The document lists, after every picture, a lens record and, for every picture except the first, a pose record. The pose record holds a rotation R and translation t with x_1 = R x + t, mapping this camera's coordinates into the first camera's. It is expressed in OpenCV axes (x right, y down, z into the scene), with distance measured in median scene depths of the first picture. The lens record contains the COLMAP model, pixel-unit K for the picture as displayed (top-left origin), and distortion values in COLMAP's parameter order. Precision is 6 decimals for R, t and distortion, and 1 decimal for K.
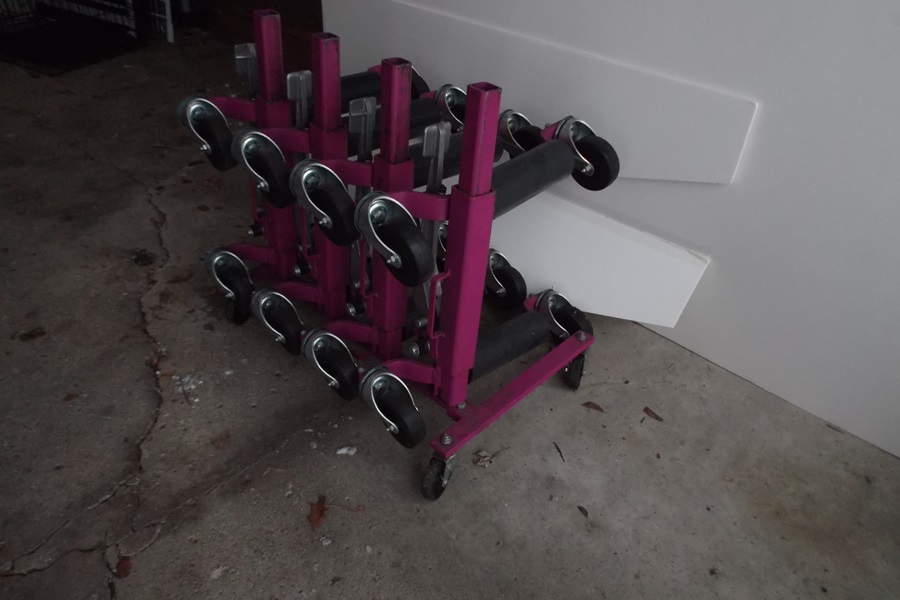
lens RADIAL K [[640.2, 0, 450.0], [0, 640.2, 300.0], [0, 0, 1]] dist [-0.007753, -0.009564]
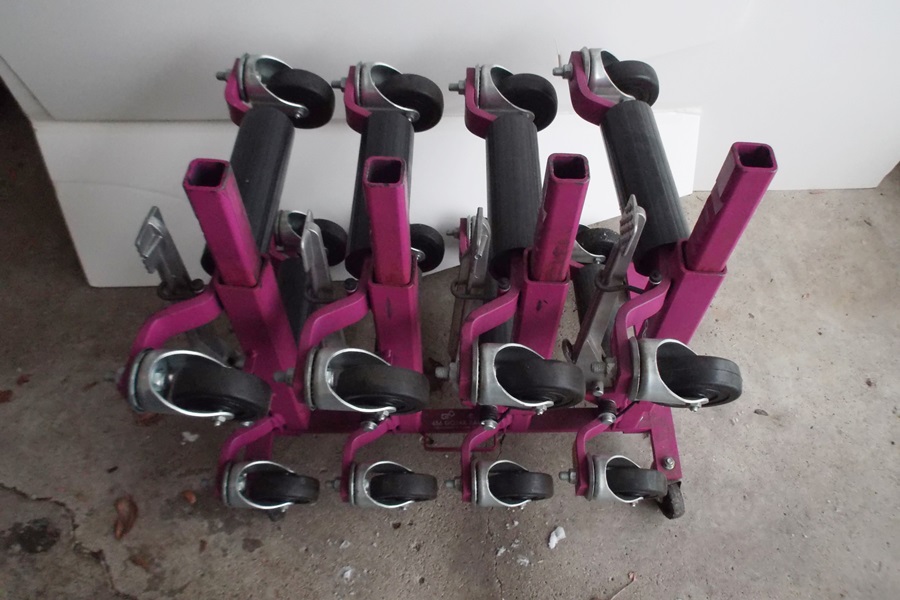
lens RADIAL K [[640.2, 0, 450.0], [0, 640.2, 300.0], [0, 0, 1]] dist [-0.007753, -0.009564]
pose [[0.704557, -0.622114, 0.341430, -0.341062], [0.443959, 0.761751, 0.471843, -0.459872], [-0.553624, -0.180859, 0.812890, 0.410034]]
